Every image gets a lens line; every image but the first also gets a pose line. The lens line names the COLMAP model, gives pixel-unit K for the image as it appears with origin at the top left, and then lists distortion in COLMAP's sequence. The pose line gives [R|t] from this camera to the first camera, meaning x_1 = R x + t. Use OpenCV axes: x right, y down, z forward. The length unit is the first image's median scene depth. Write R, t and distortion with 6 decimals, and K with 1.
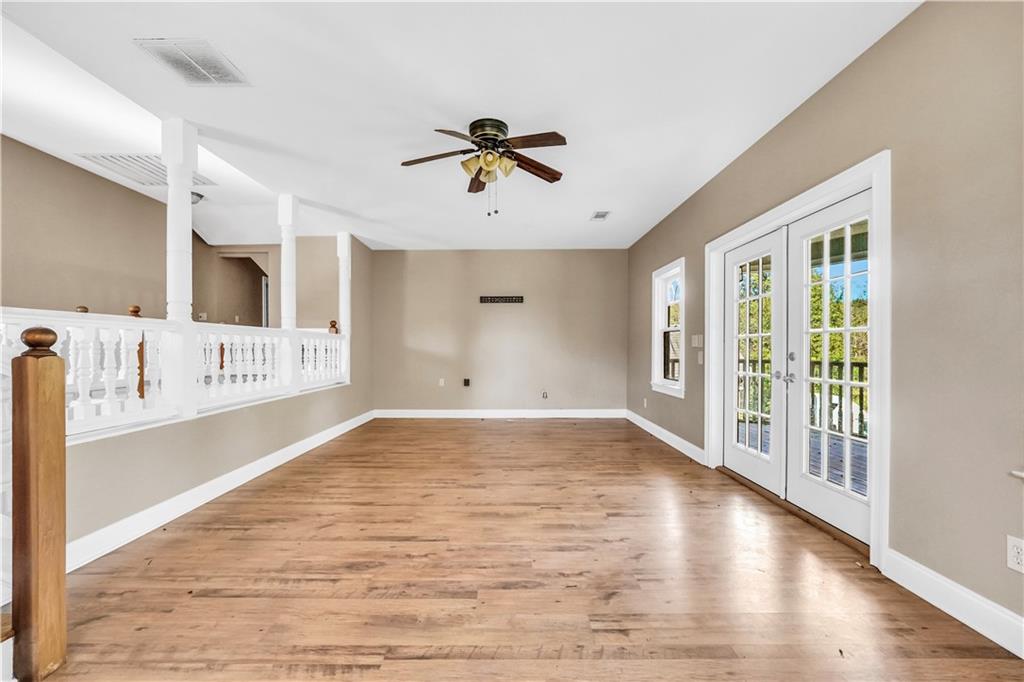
lens RADIAL K [[434.3, 0, 515.6], [0, 434.3, 348.6], [0, 0, 1]] dist [-0.014857, 0.004267]
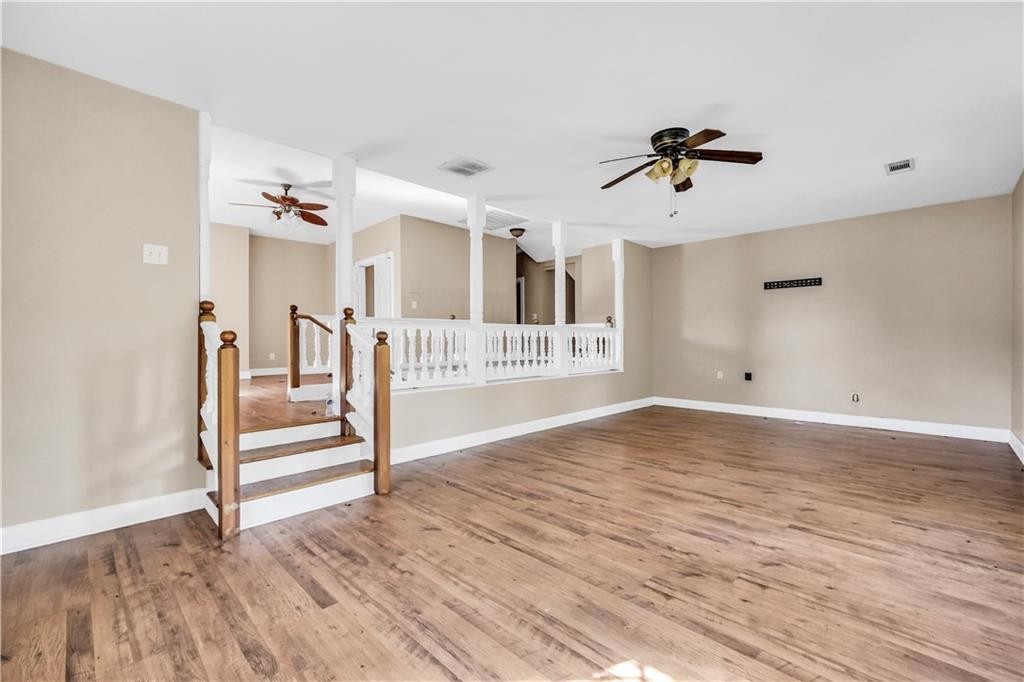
lens RADIAL K [[434.3, 0, 507.6], [0, 434.3, 335.3], [0, 0, 1]] dist [-0.014857, 0.004267]
pose [[0.710988, -0.008659, -0.703150, 0.446890], [0.001770, 0.999943, -0.010524, -0.003110], [0.703202, 0.006237, 0.710963, -0.050977]]
